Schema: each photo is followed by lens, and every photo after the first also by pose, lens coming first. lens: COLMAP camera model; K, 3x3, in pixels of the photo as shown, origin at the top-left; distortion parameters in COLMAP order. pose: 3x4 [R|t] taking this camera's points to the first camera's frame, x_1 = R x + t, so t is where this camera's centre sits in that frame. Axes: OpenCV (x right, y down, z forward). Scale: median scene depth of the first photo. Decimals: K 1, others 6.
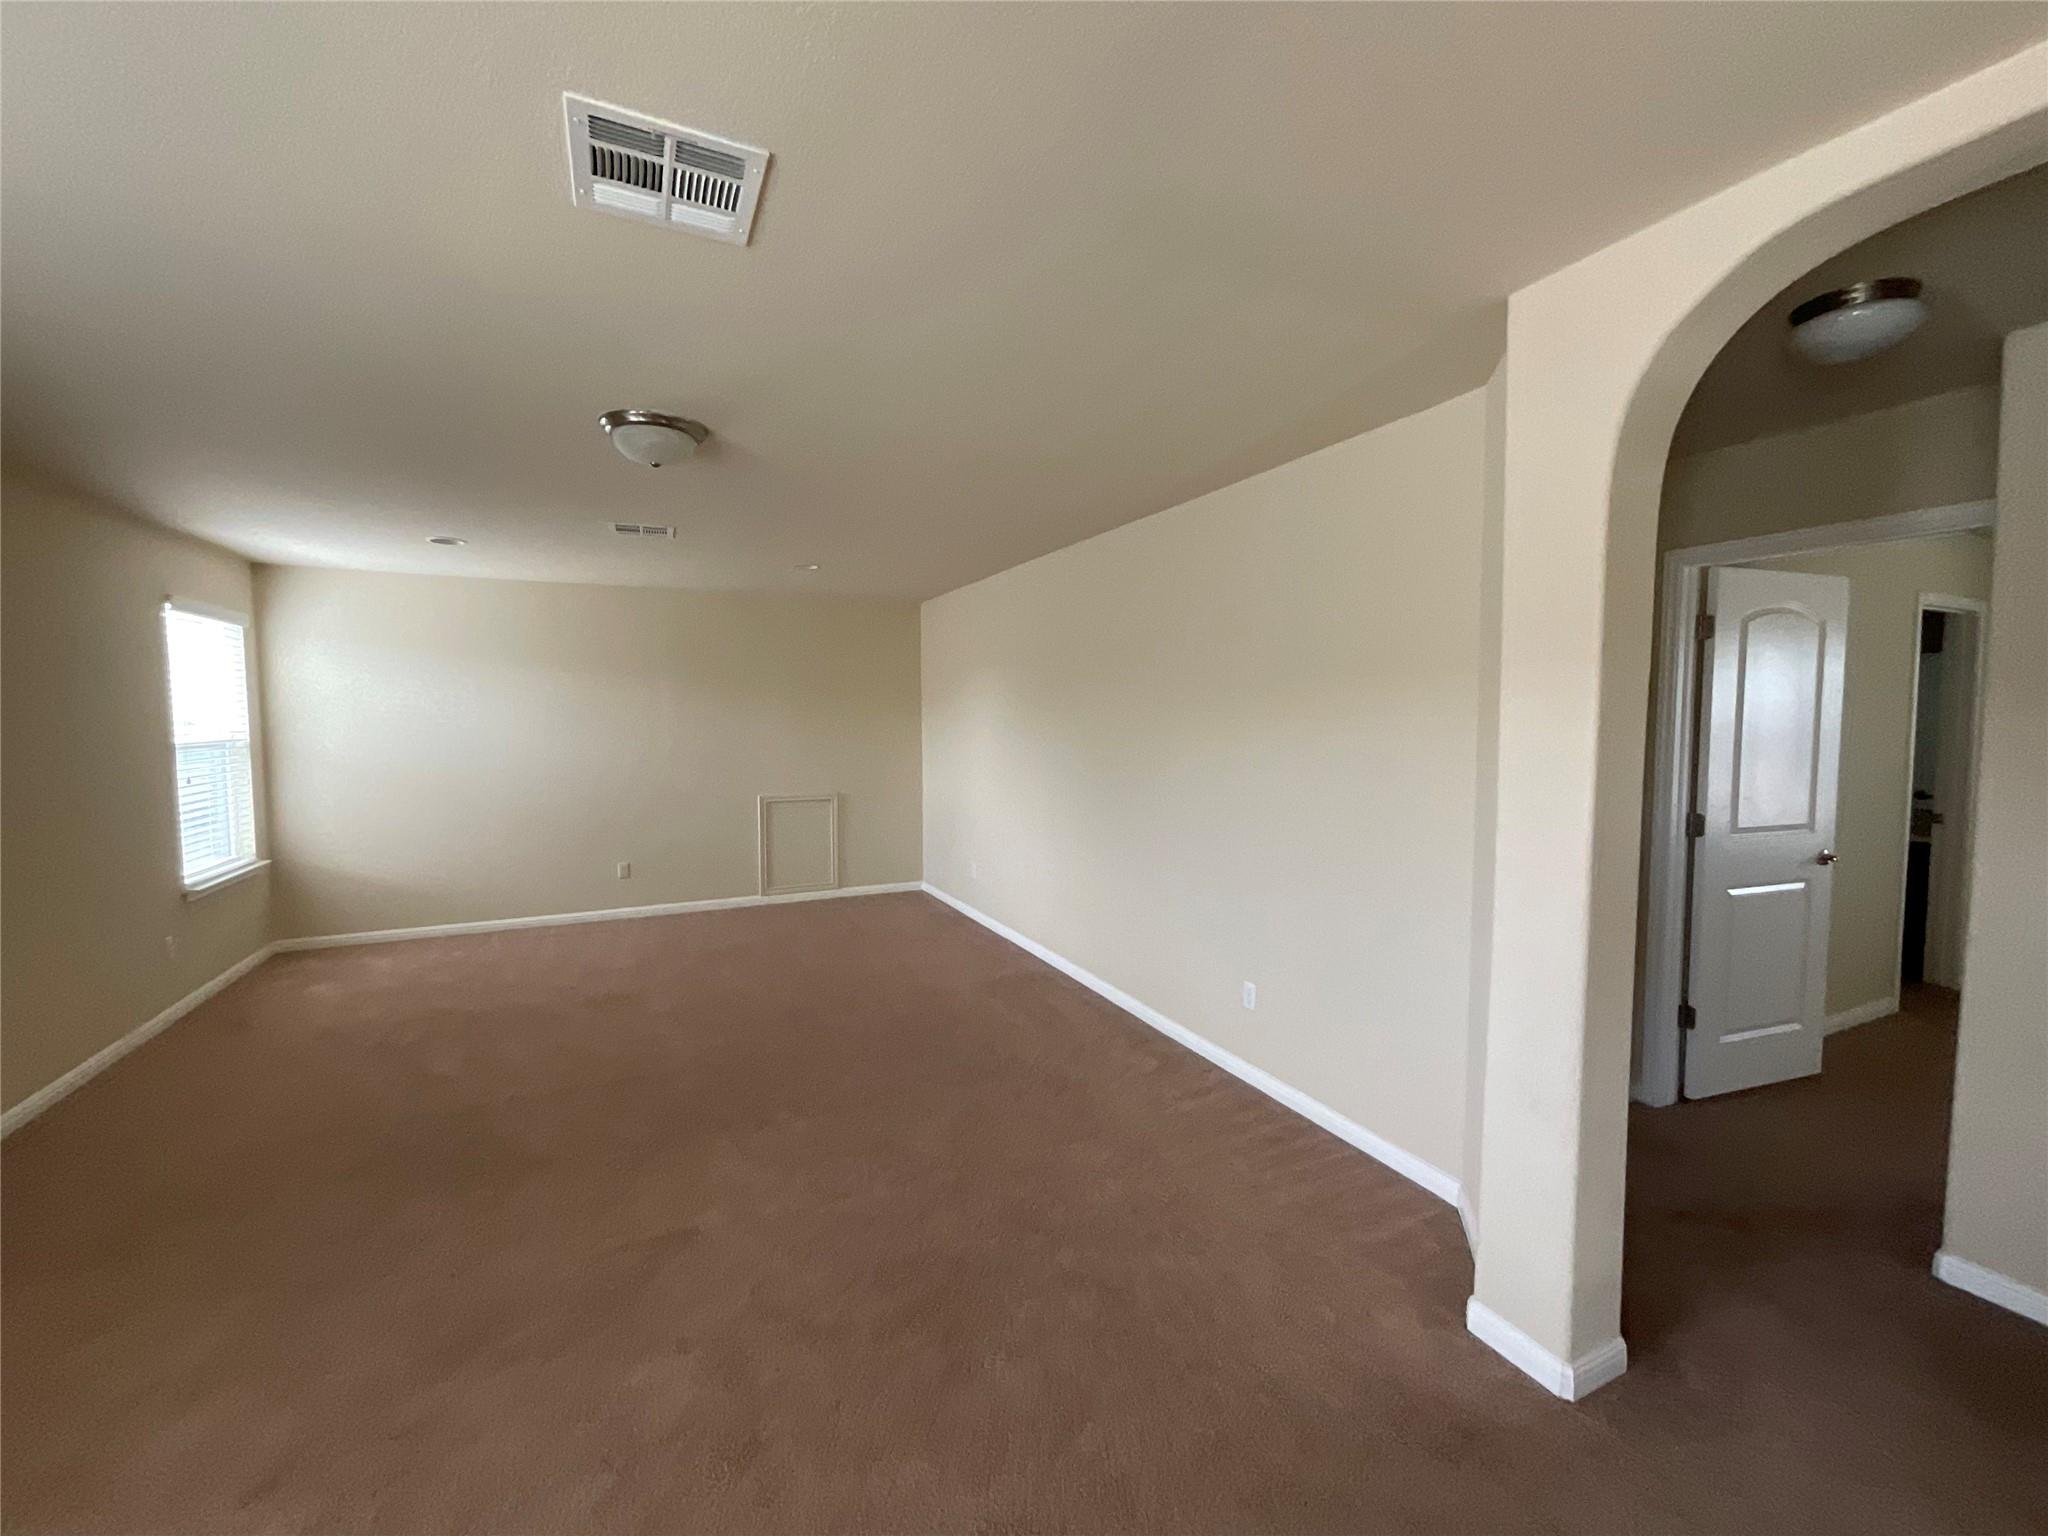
lens RADIAL K [[827.6, 0, 1021.9], [0, 827.6, 761.0], [0, 0, 1]] dist [-0.000130, -0.000759]
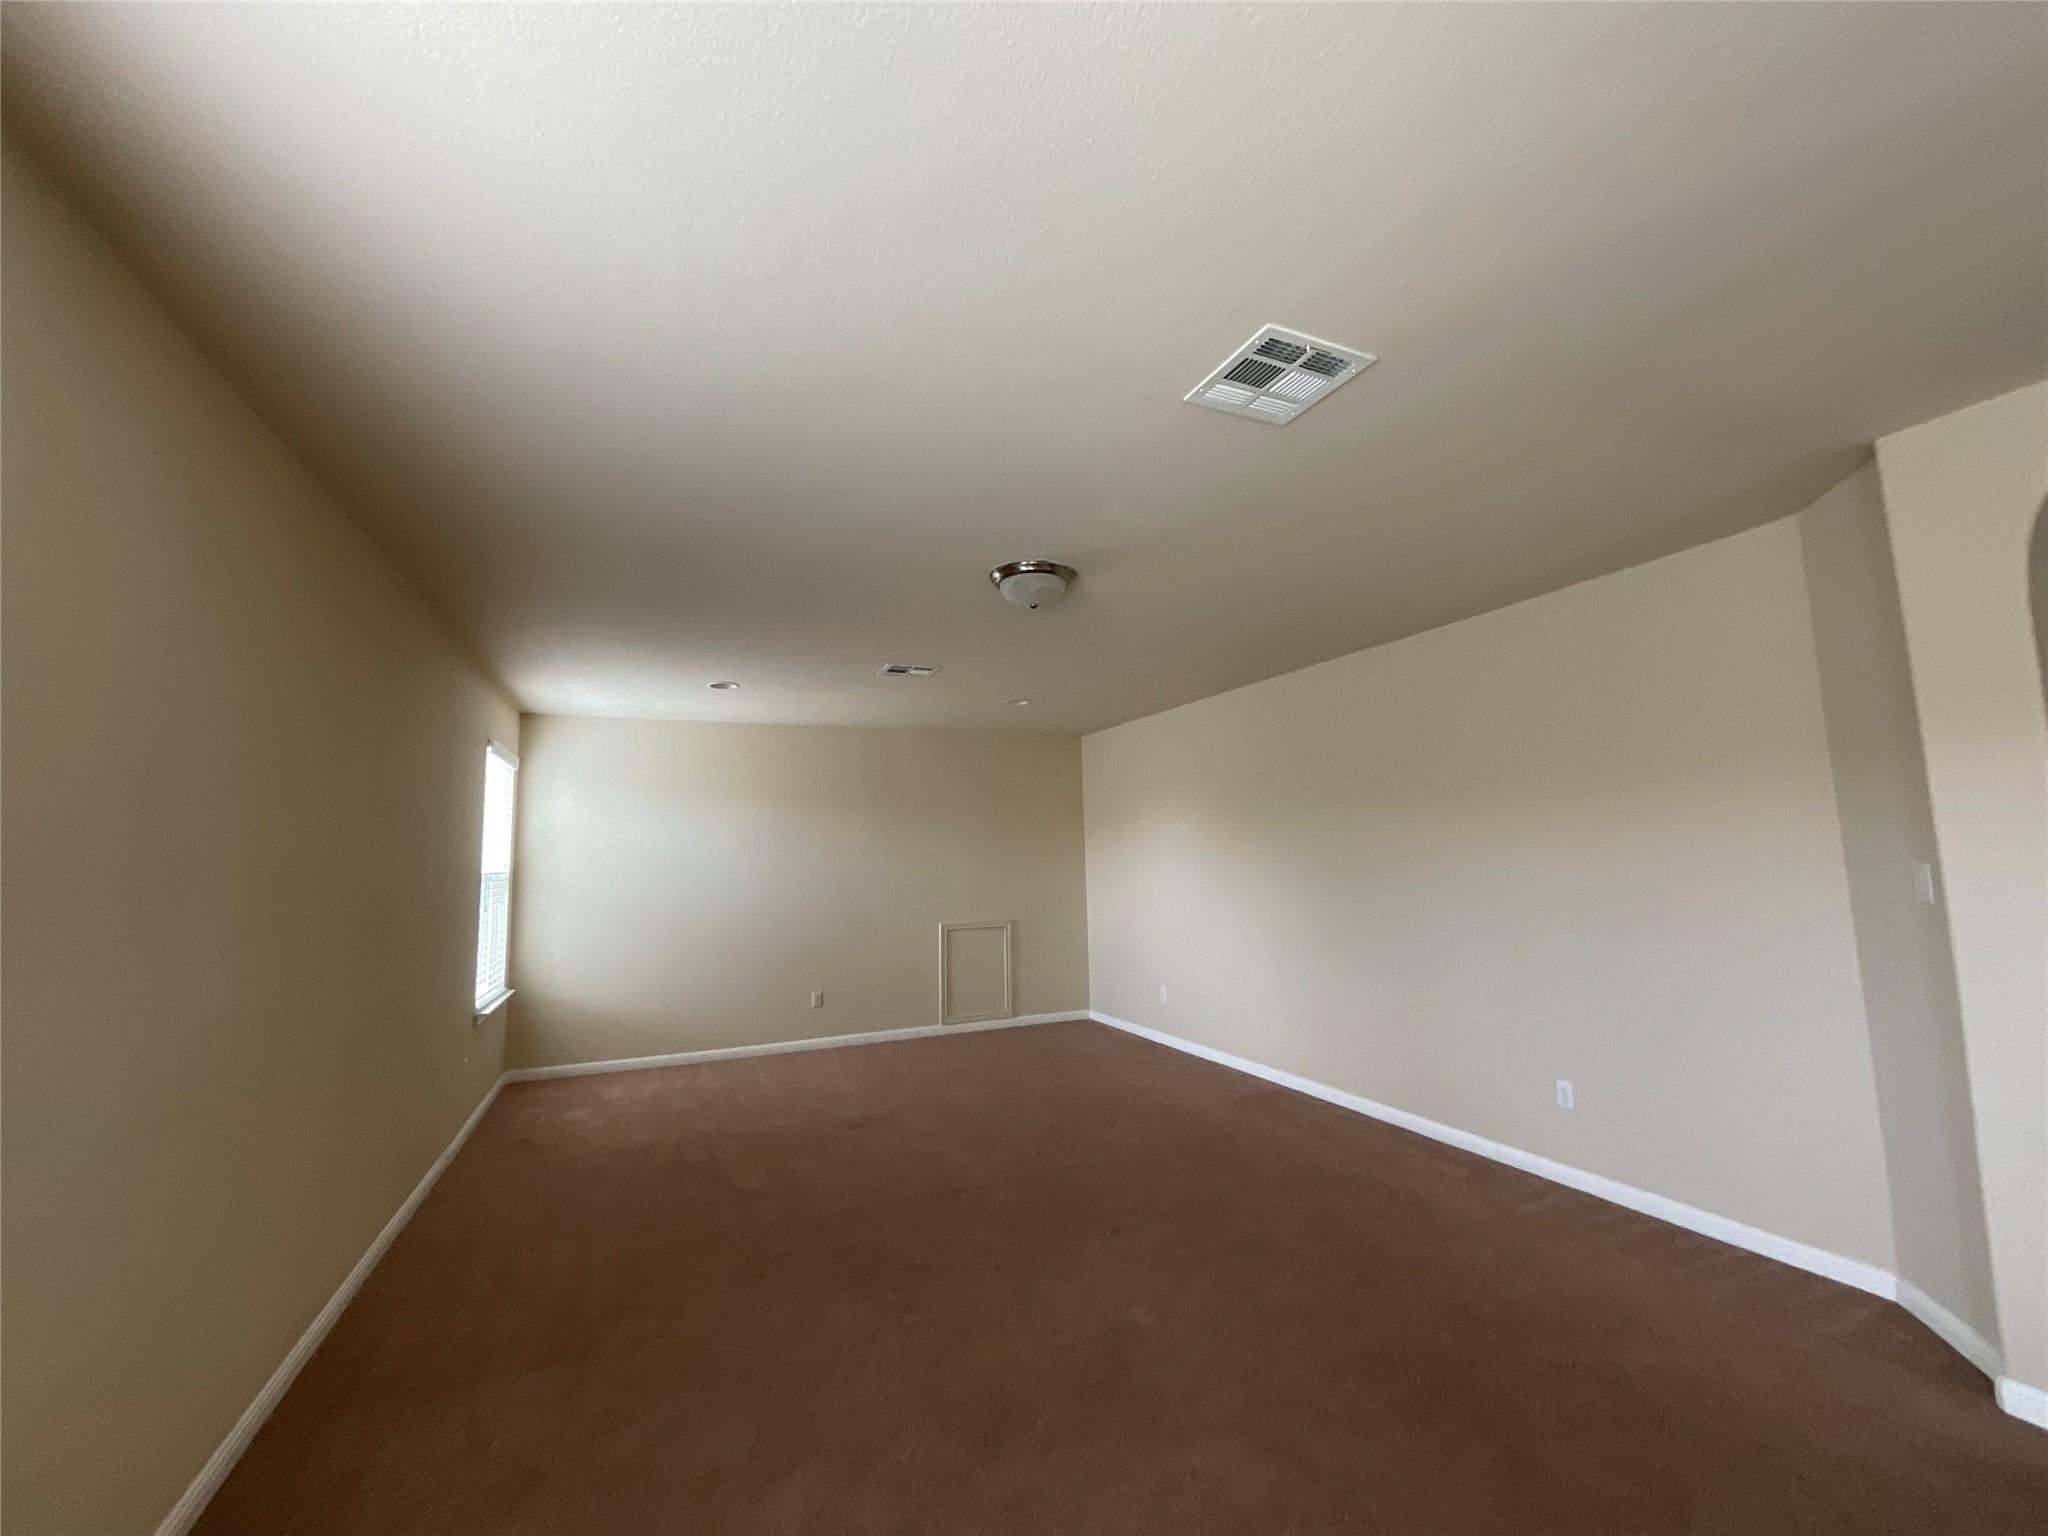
lens RADIAL K [[827.6, 0, 1014.2], [0, 827.6, 751.0], [0, 0, 1]] dist [-0.000130, -0.000759]
pose [[0.999060, -0.027863, -0.033200, -0.233004], [0.021170, 0.982101, -0.187162, 0.032926], [0.037820, 0.186283, 0.981768, -0.058103]]
